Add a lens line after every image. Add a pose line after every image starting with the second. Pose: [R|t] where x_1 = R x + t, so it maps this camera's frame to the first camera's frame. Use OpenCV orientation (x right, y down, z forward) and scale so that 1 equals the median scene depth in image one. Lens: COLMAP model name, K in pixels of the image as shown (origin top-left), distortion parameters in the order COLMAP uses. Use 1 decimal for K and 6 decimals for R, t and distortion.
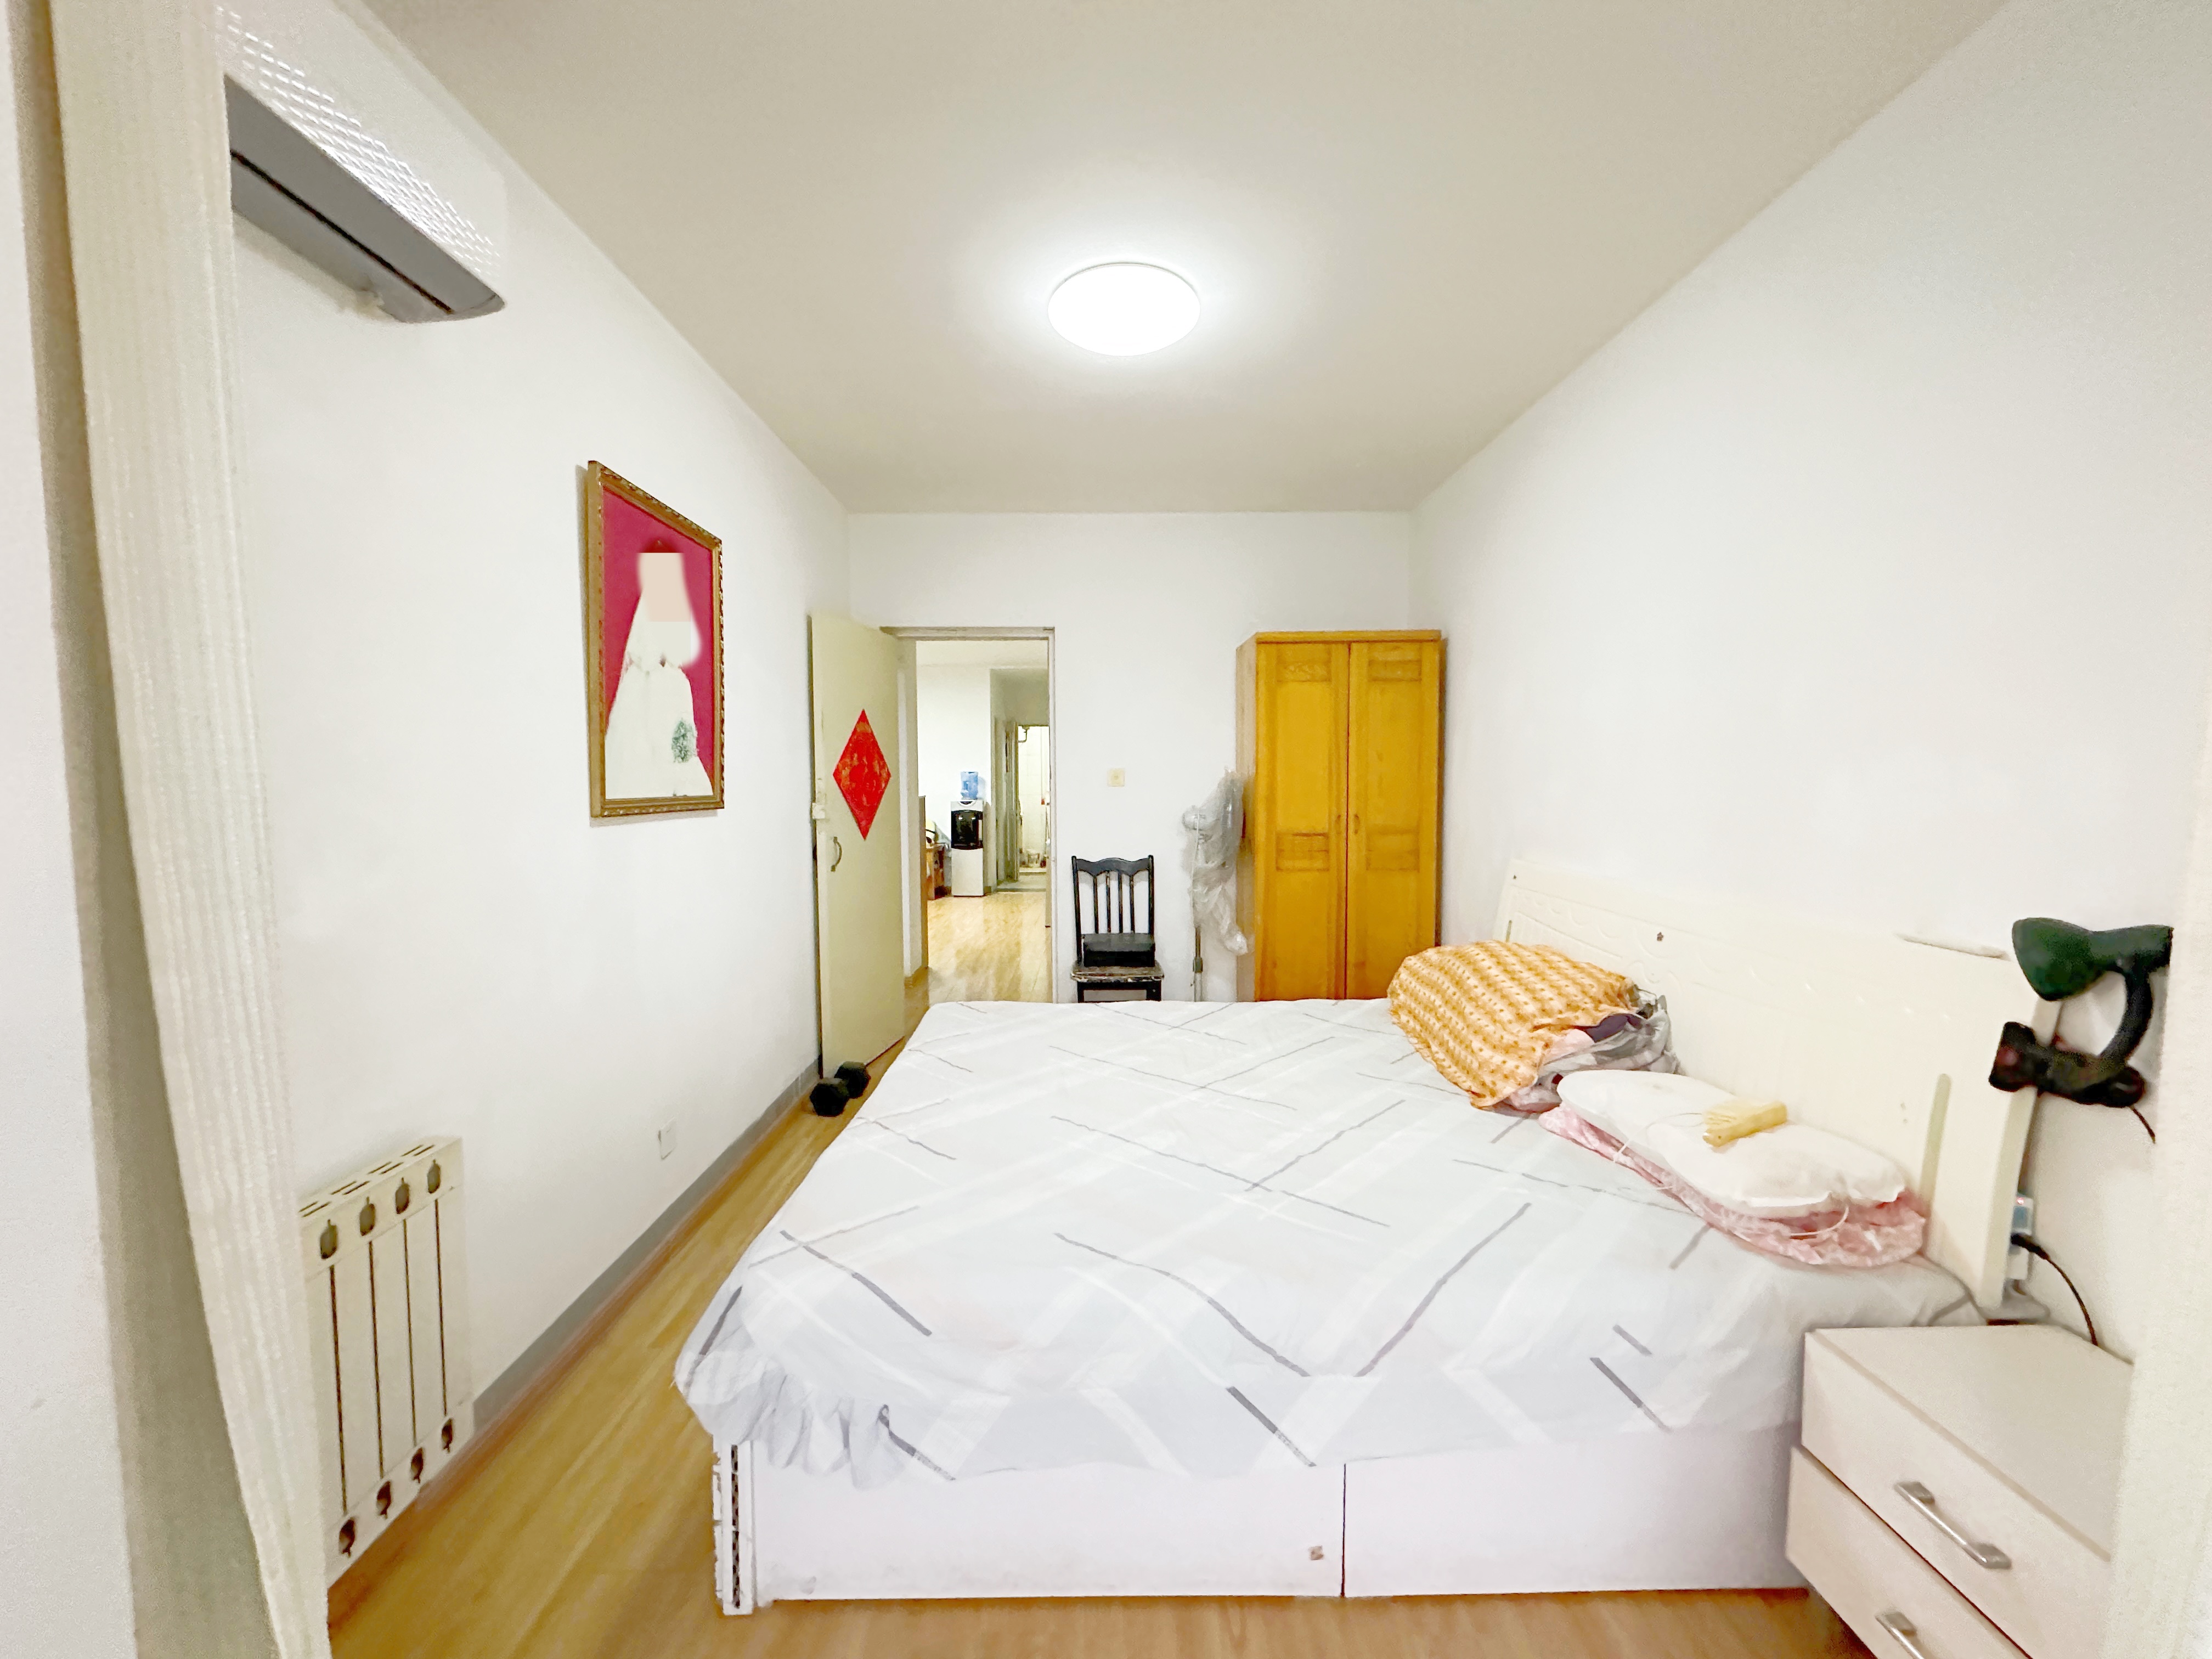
lens RADIAL K [[878.7, 0, 1106.2], [0, 878.7, 826.2], [0, 0, 1]] dist [0.000446, -0.000147]
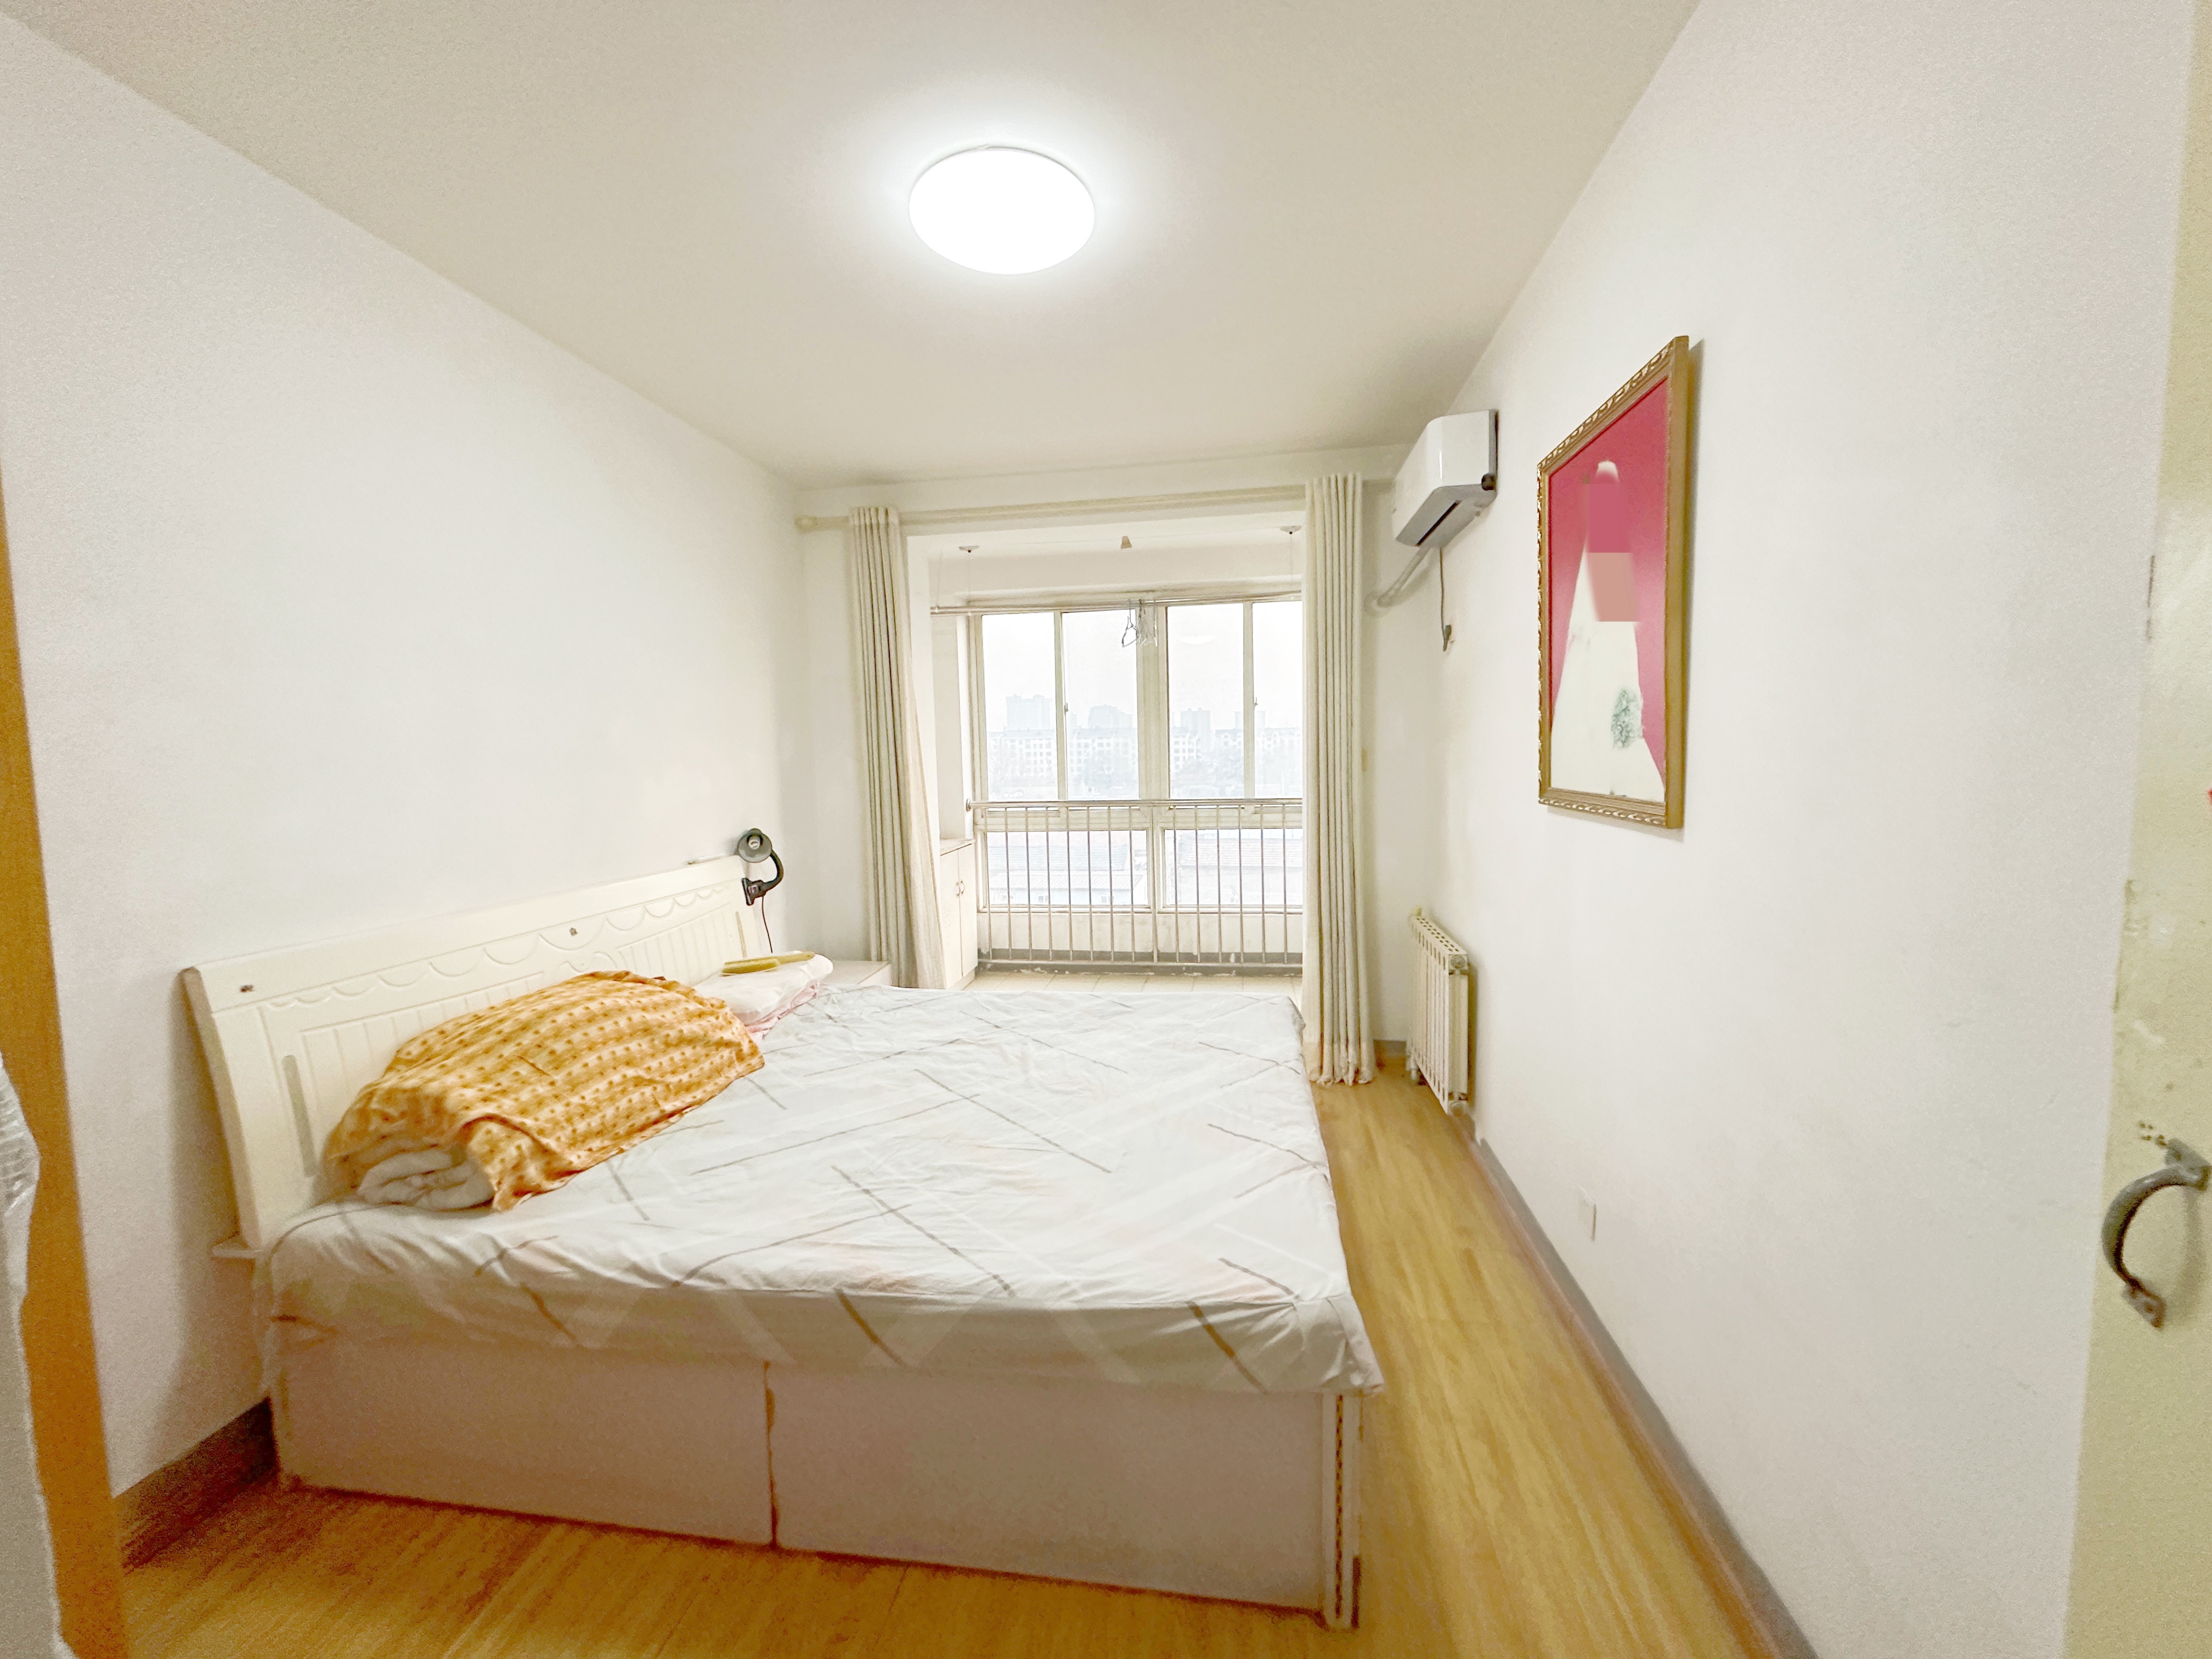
lens RADIAL K [[878.7, 0, 1103.8], [0, 878.7, 825.3], [0, 0, 1]] dist [0.000446, -0.000147]
pose [[-0.988852, 0.013527, 0.148284, -0.178946], [0.034270, 0.989805, 0.138241, -0.124480], [-0.144902, 0.141782, -0.979235, 1.781226]]
